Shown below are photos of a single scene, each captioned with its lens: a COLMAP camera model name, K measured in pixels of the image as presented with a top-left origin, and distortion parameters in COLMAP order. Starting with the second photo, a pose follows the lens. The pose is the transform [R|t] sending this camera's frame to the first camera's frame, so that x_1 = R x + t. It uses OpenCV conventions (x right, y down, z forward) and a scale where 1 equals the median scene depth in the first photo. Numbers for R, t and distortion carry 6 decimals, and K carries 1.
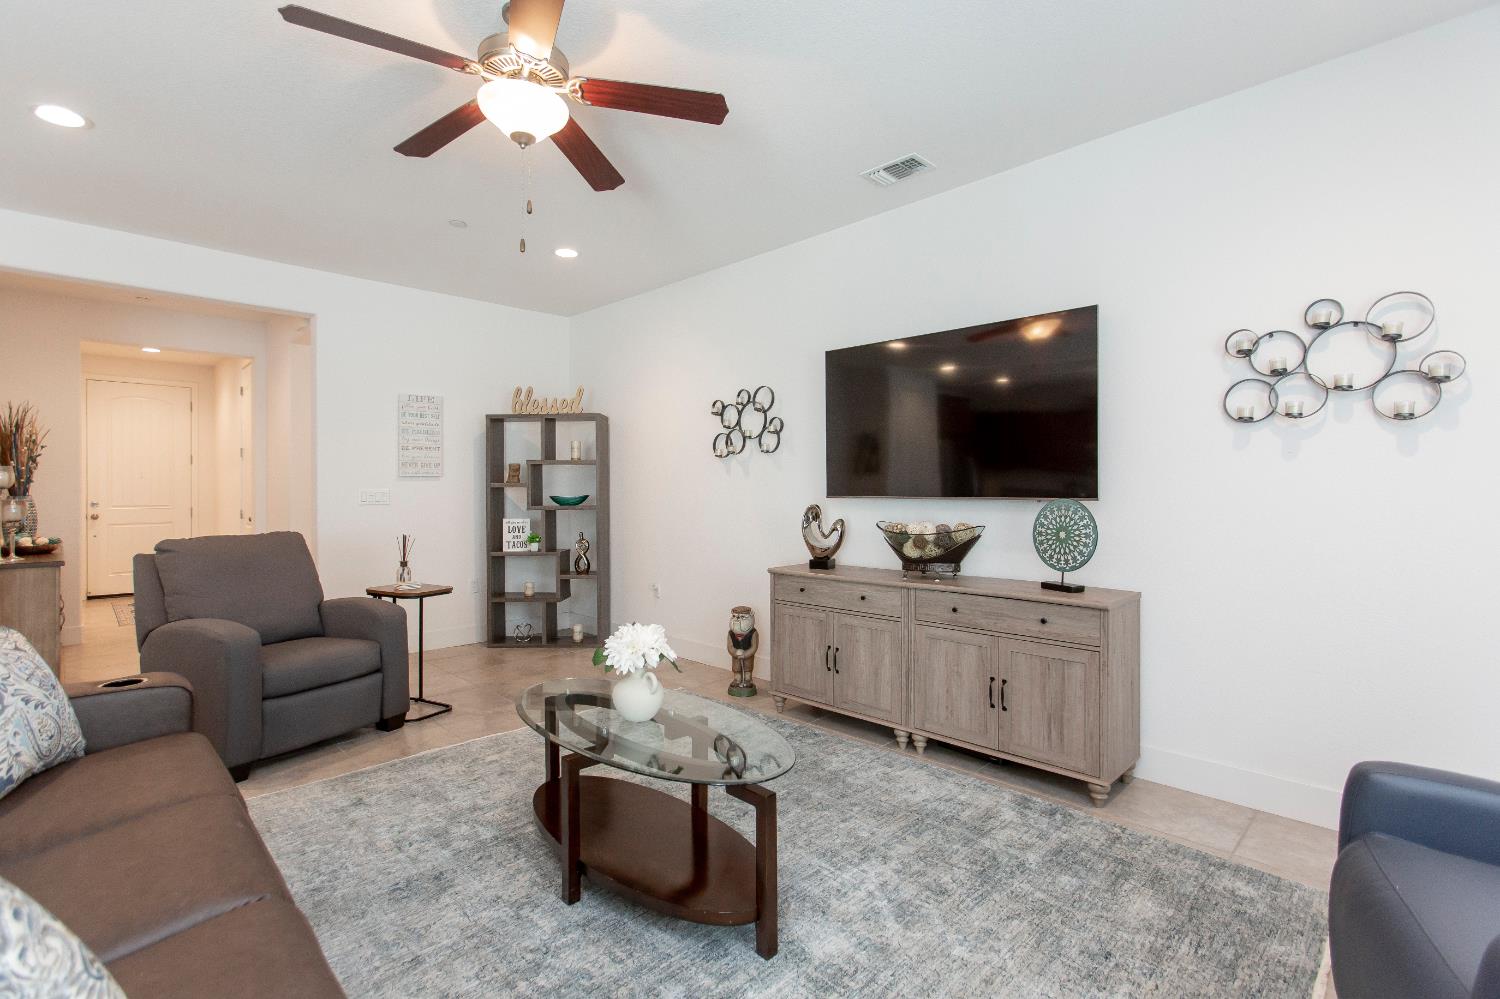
lens RADIAL K [[706.7, 0, 765.4], [0, 706.7, 498.7], [0, 0, 1]] dist [-0.008693, 0.010842]
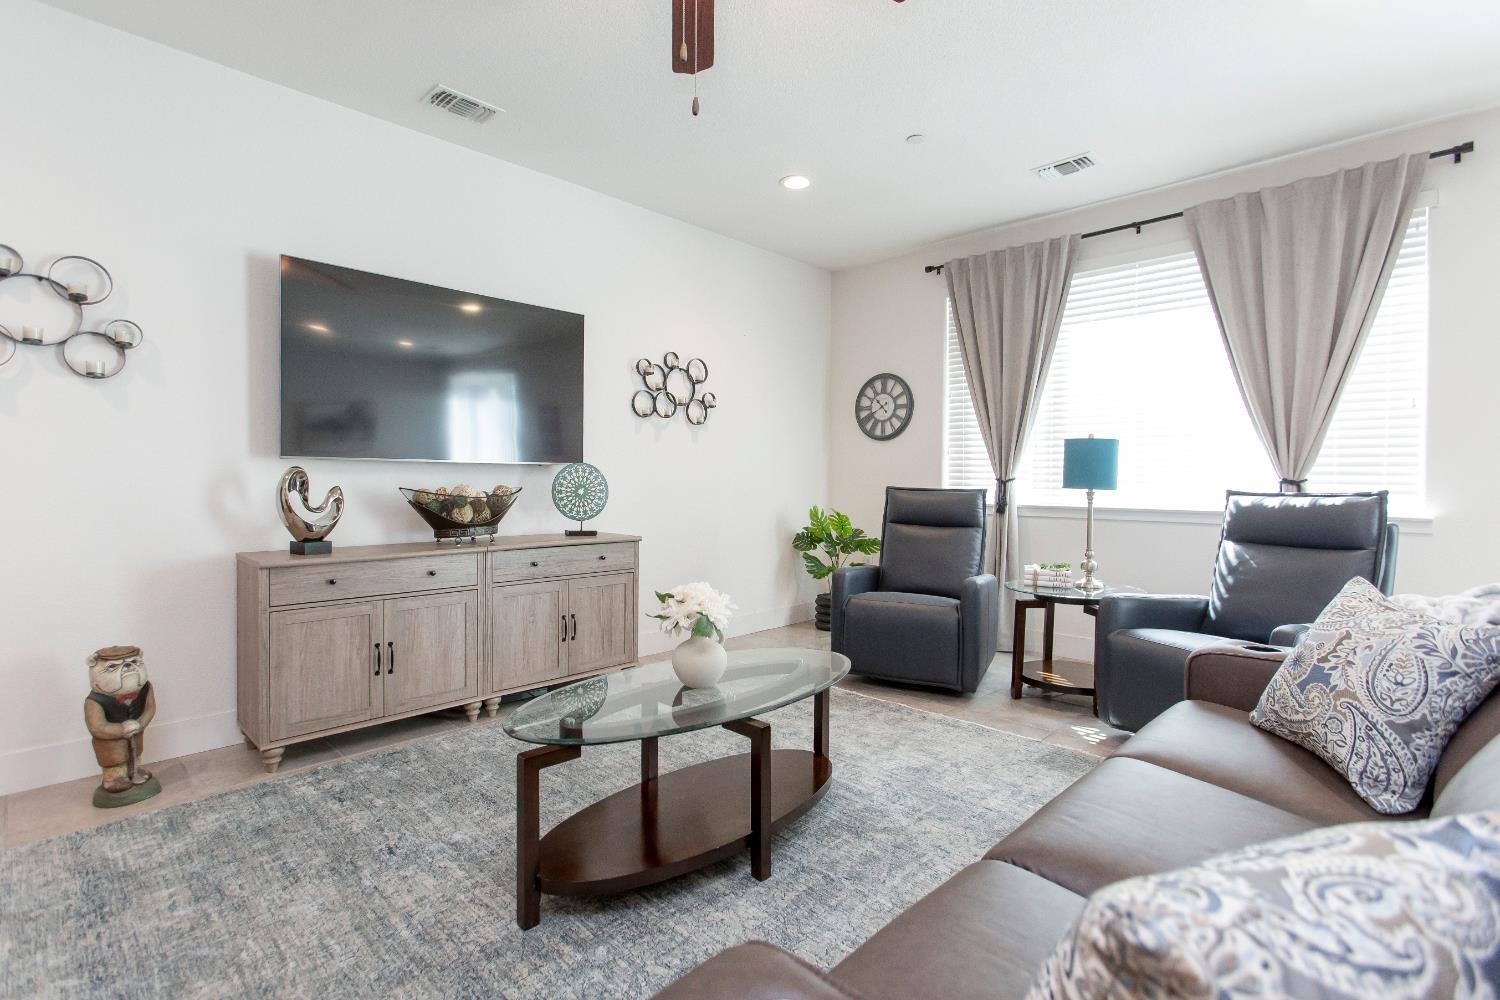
lens RADIAL K [[706.7, 0, 753.1], [0, 706.7, 489.4], [0, 0, 1]] dist [-0.008693, 0.010842]
pose [[-0.021695, -0.025076, 0.999450, -0.697081], [-0.017929, 0.999534, 0.024688, 0.008415], [-0.999604, -0.017384, -0.022135, 0.586544]]
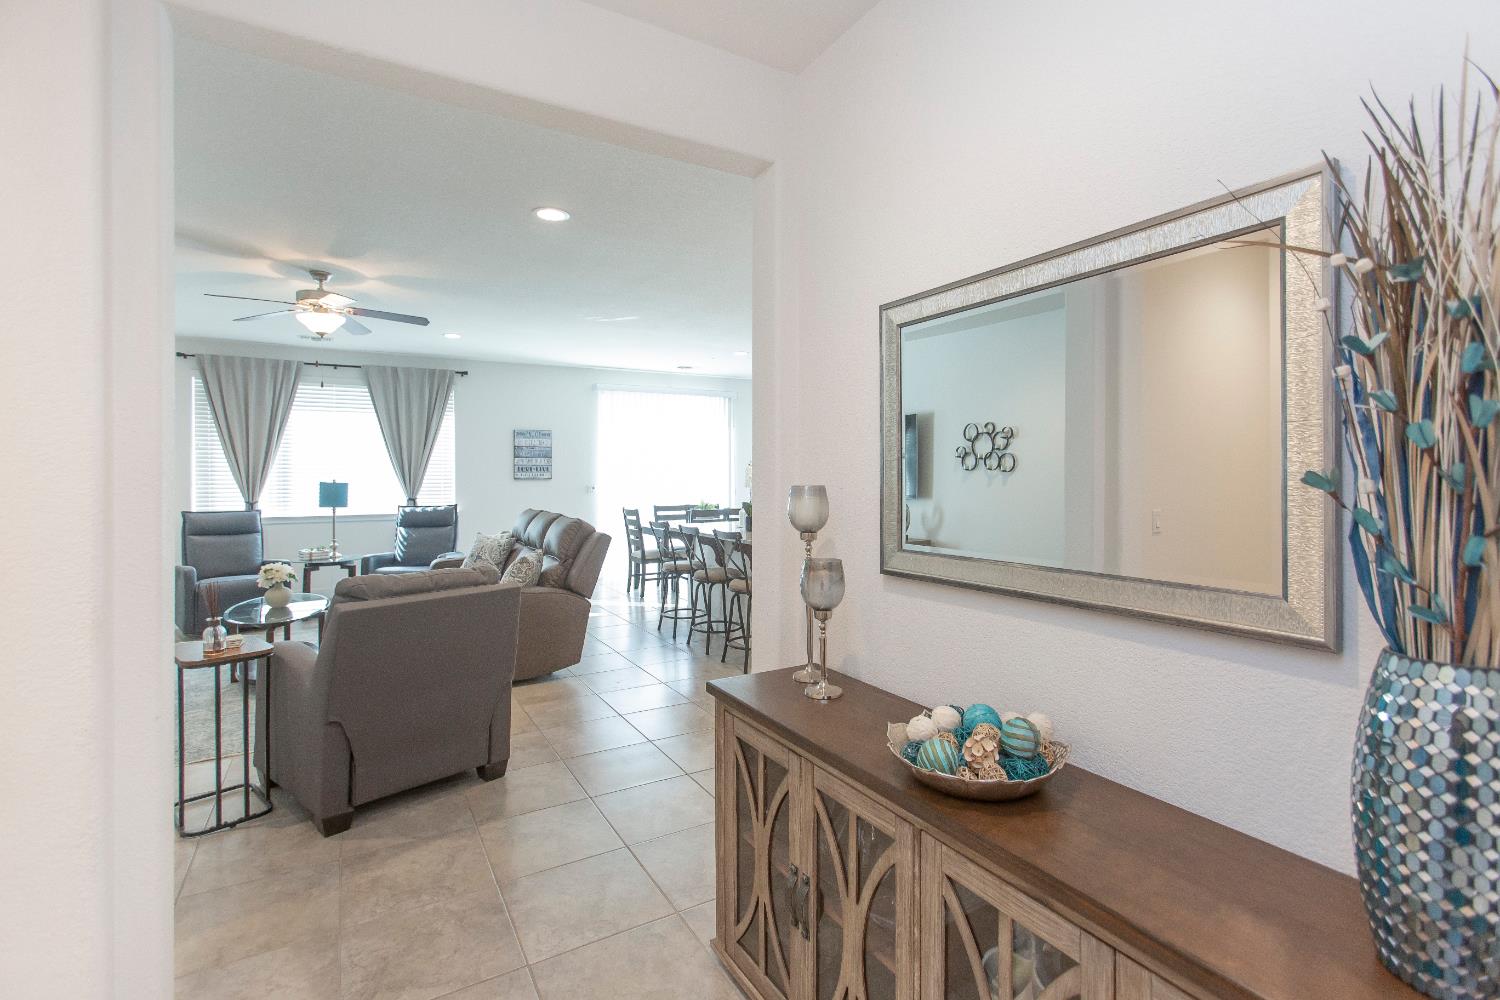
lens RADIAL K [[706.7, 0, 755.4], [0, 706.7, 494.0], [0, 0, 1]] dist [-0.008693, 0.010842]
pose [[-0.967342, -0.015582, 0.252996, -1.329192], [-0.012298, 0.999818, 0.014557, -0.054576], [-0.253177, 0.010970, -0.967358, 1.678845]]
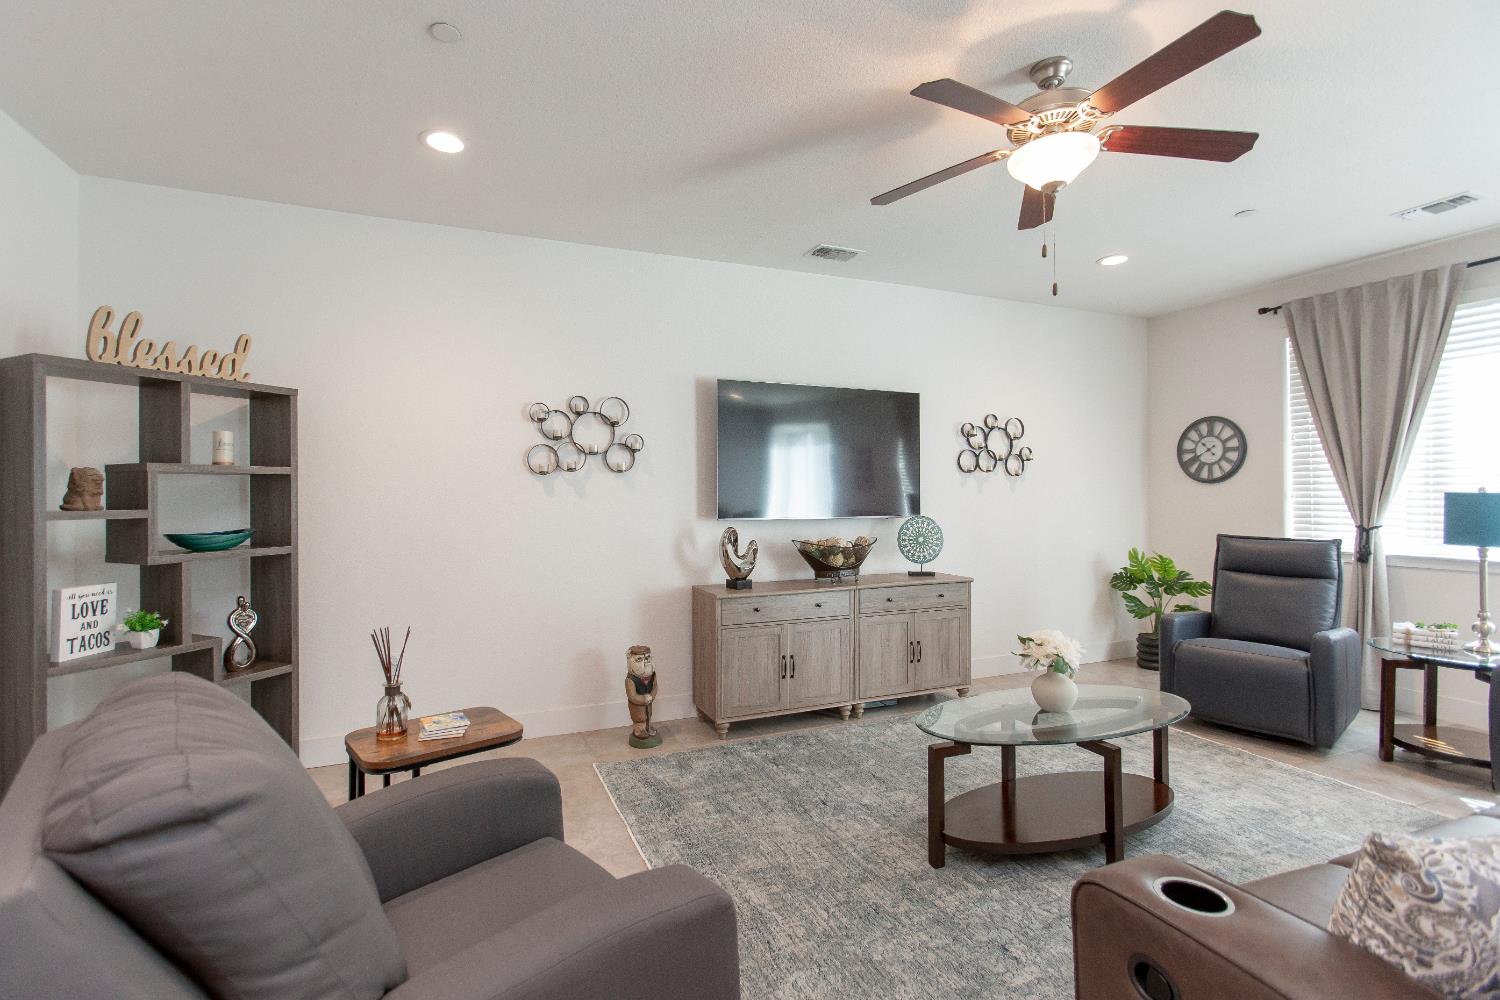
lens RADIAL K [[706.7, 0, 731.8], [0, 706.7, 486.8], [0, 0, 1]] dist [-0.008693, 0.010842]
pose [[0.375556, -0.004845, 0.926787, -0.950915], [0.001330, 0.999988, 0.004689, -0.059624], [-0.926799, -0.000529, 0.375558, 0.654759]]
